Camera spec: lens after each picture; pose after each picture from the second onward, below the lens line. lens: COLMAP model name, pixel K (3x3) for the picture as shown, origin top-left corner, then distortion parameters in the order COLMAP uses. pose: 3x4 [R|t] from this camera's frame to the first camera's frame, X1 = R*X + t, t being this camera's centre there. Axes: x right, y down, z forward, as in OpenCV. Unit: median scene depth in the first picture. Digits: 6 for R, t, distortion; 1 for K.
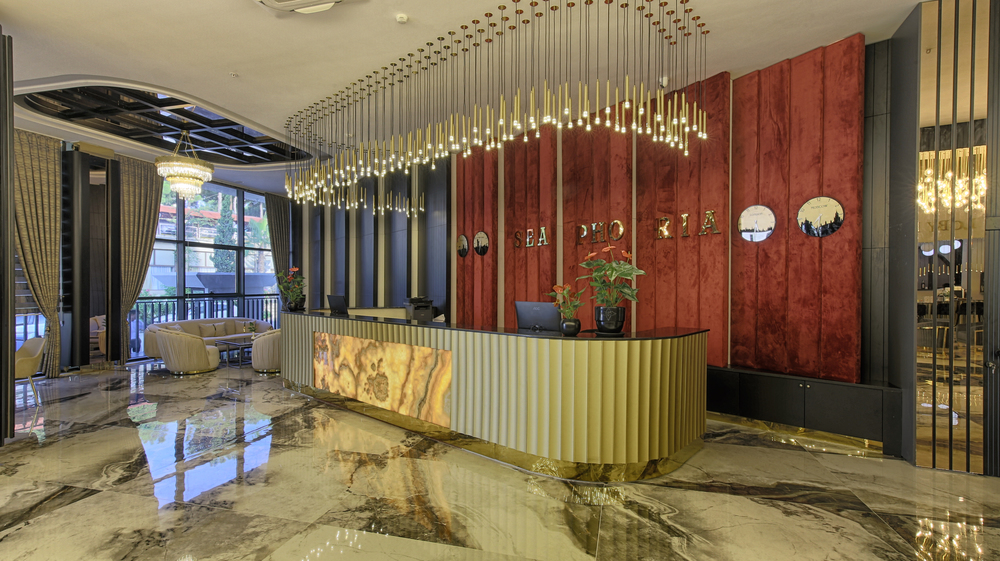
lens RADIAL K [[473.8, 0, 499.2], [0, 473.8, 288.1], [0, 0, 1]] dist [0.010742, 0.000159]
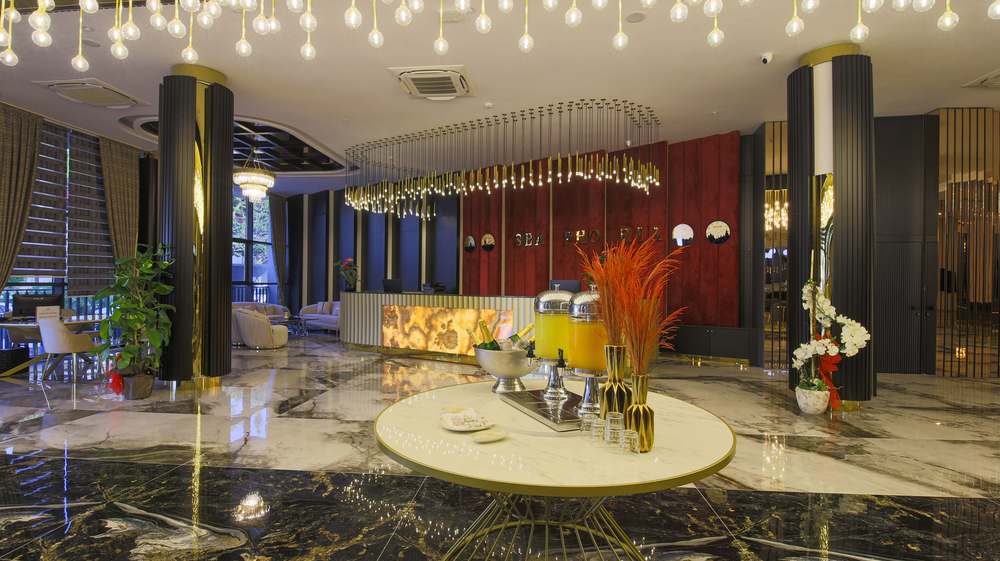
lens RADIAL K [[483.4, 0, 500.0], [0, 483.4, 280.5], [0, 0, 1]] dist [-0.002128, -0.000993]
pose [[0.982158, 0.006376, 0.187951, -0.380149], [-0.004066, 0.999911, -0.012674, 0.043846], [-0.188015, 0.011683, 0.982097, -0.503441]]
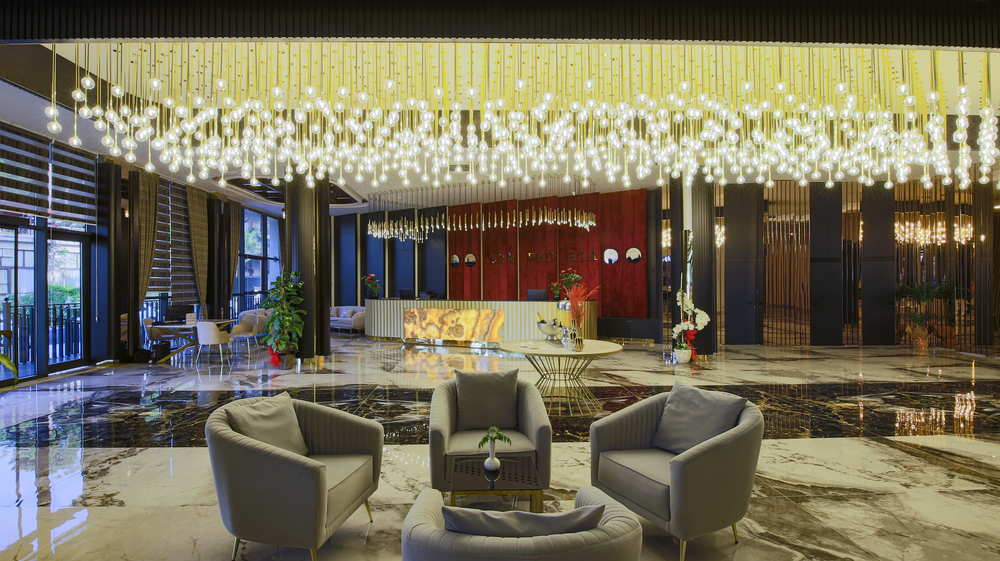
lens RADIAL K [[493.3, 0, 483.6], [0, 493.3, 282.4], [0, 0, 1]] dist [0.000435, -0.001007]
pose [[0.953141, -0.006505, 0.302457, -0.808858], [0.010409, 0.999882, -0.011299, 0.016110], [-0.302348, 0.013918, 0.953096, -1.155170]]
